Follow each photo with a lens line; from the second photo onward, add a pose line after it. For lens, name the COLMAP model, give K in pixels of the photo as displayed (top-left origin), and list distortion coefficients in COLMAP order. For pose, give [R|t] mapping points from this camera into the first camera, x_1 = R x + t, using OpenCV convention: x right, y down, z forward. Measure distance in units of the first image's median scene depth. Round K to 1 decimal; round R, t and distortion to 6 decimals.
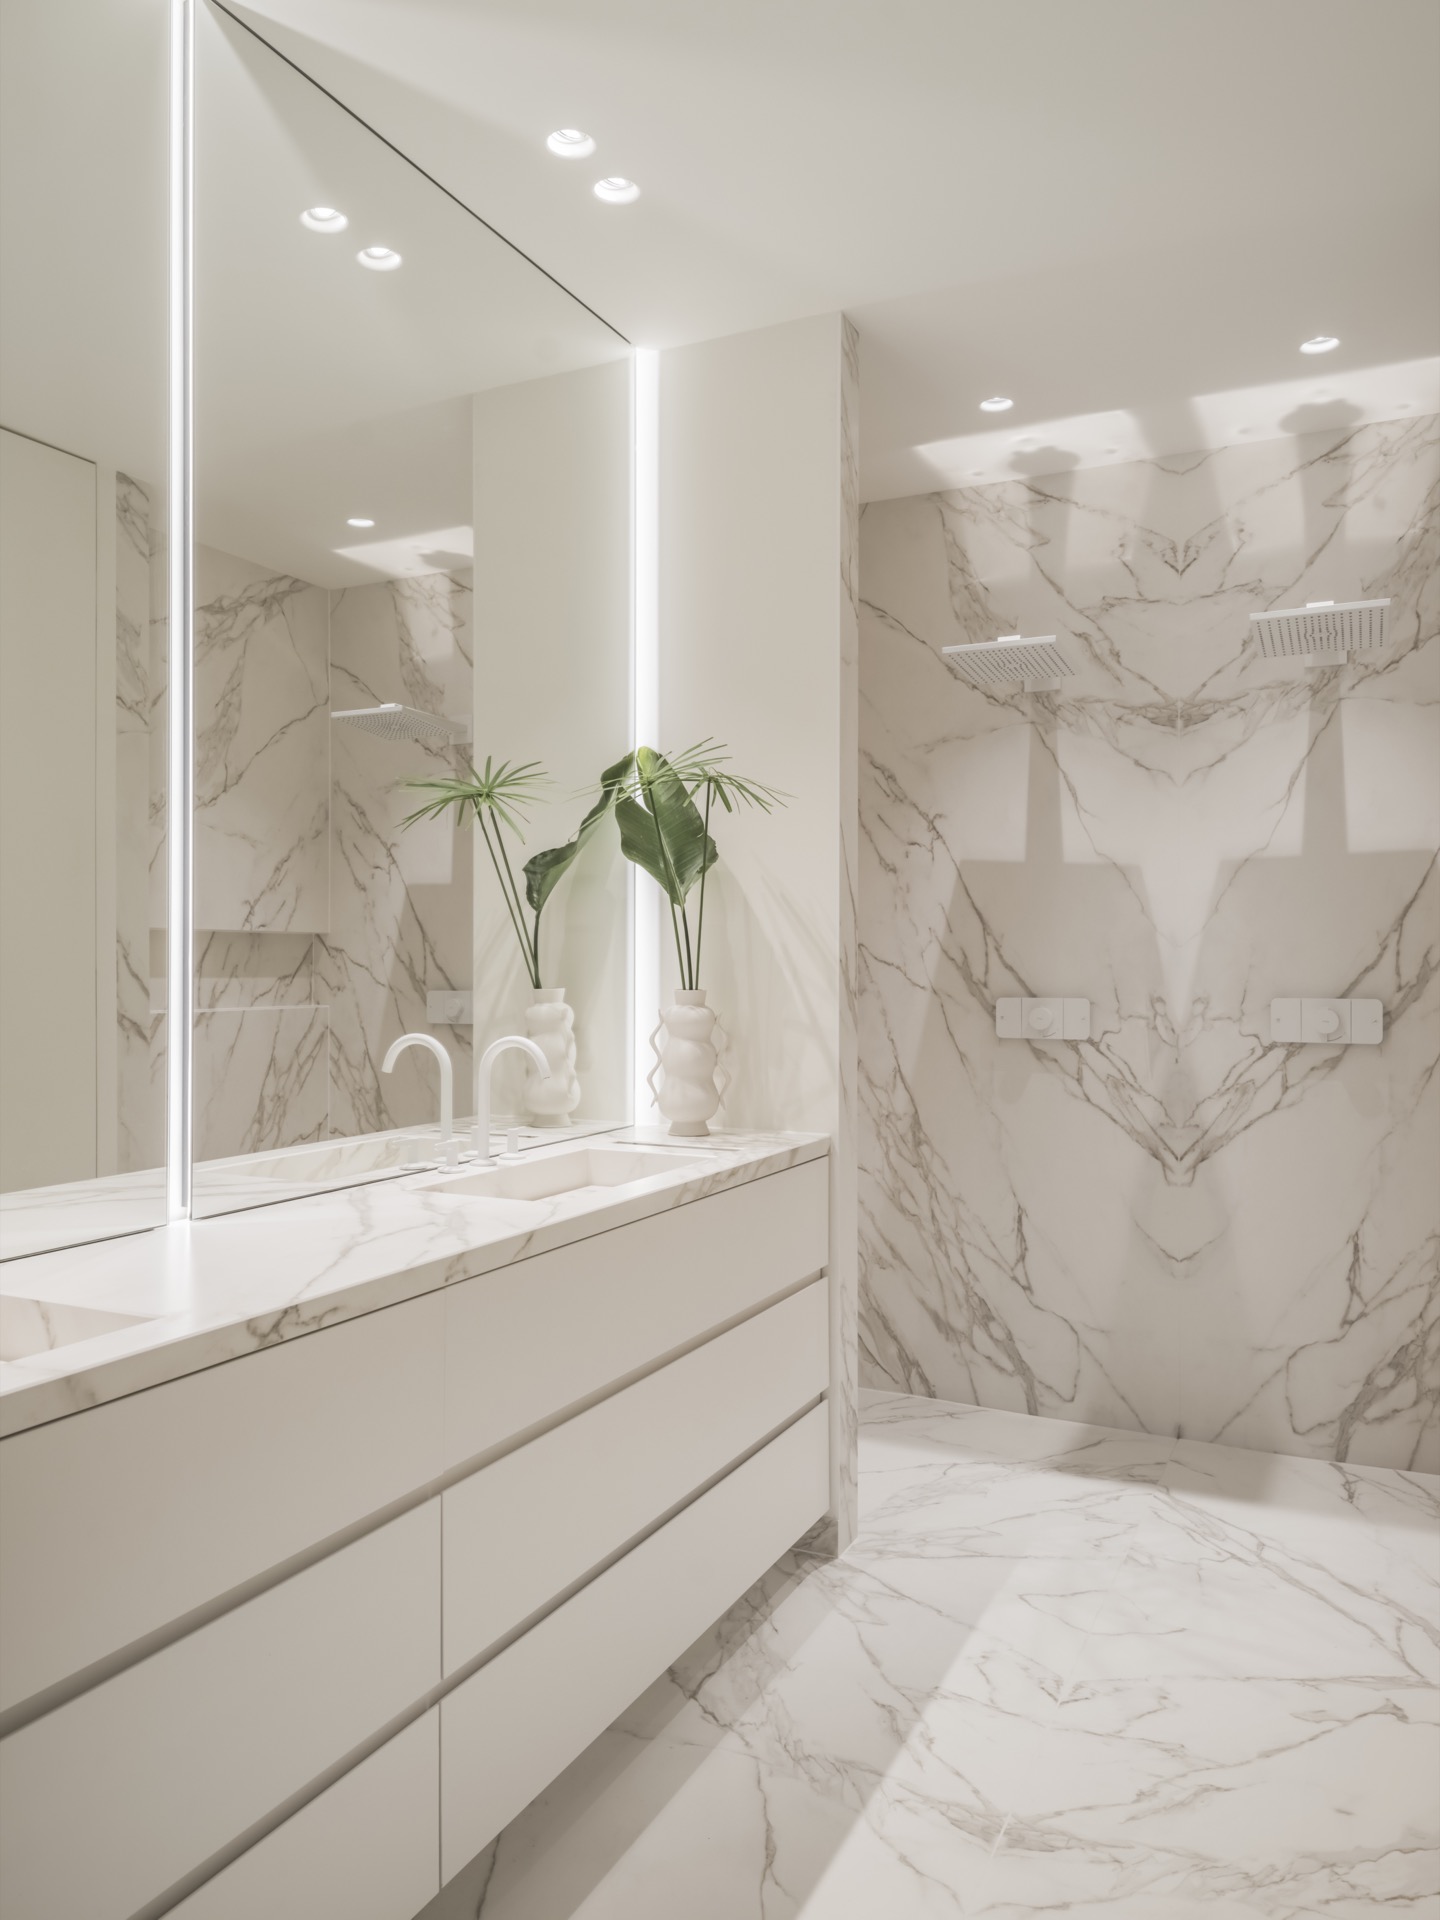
lens RADIAL K [[1382.1, 0, 714.0], [0, 1382.1, 962.0], [0, 0, 1]] dist [0.029358, -0.033496]
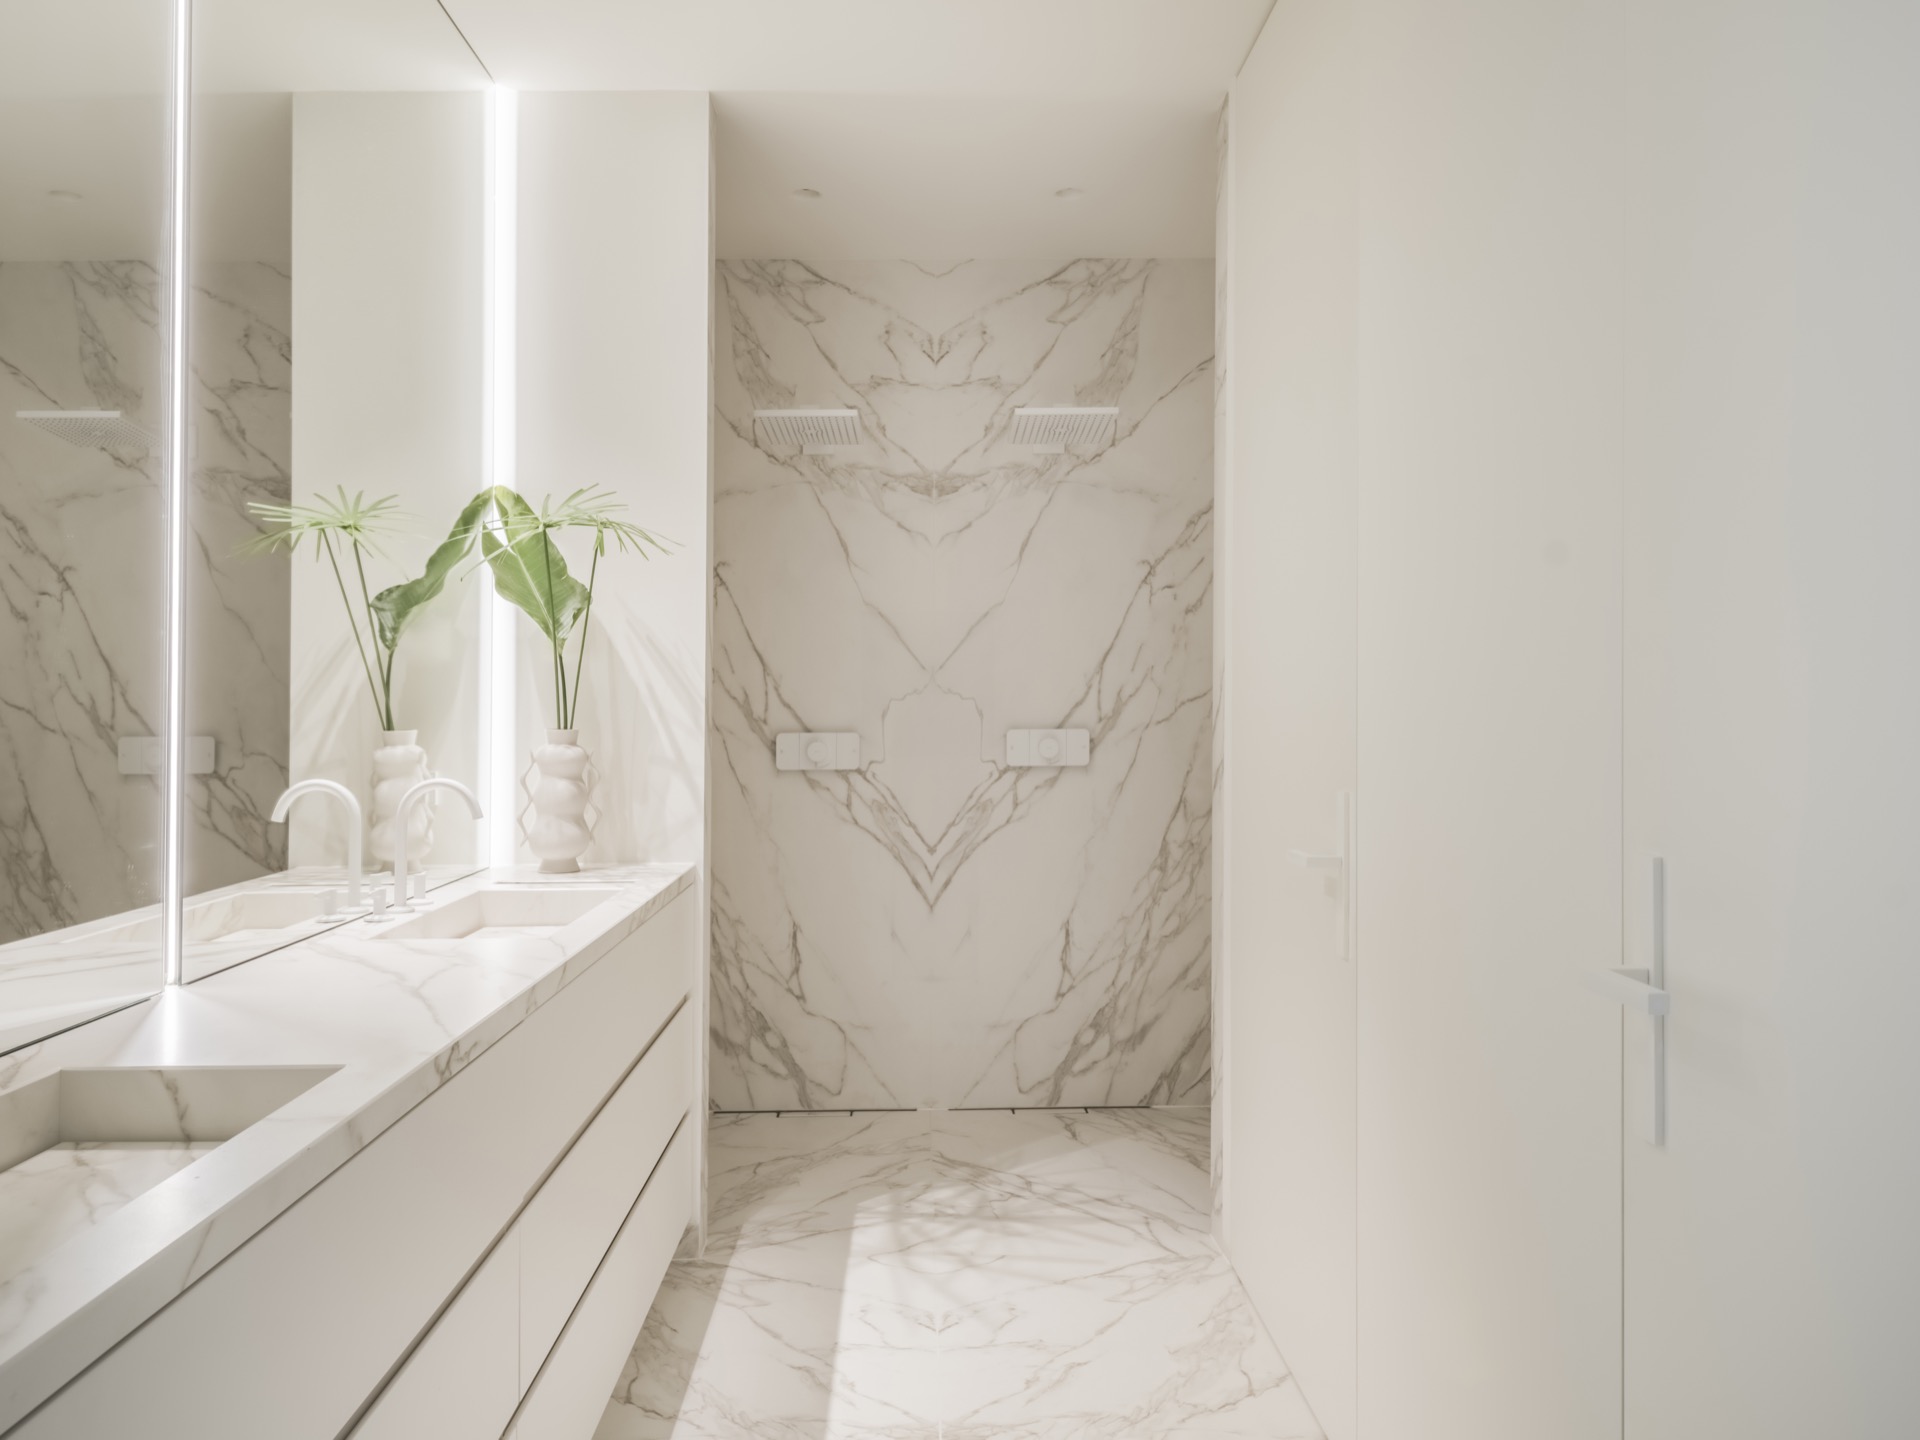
lens RADIAL K [[1382.1, 0, 949.0], [0, 1382.1, 707.9], [0, 0, 1]] dist [0.029358, -0.033496]
pose [[0.886410, -0.007938, 0.462834, -0.195602], [0.005447, 0.999963, 0.006717, -0.000617], [-0.462870, -0.003433, 0.886420, -0.028145]]
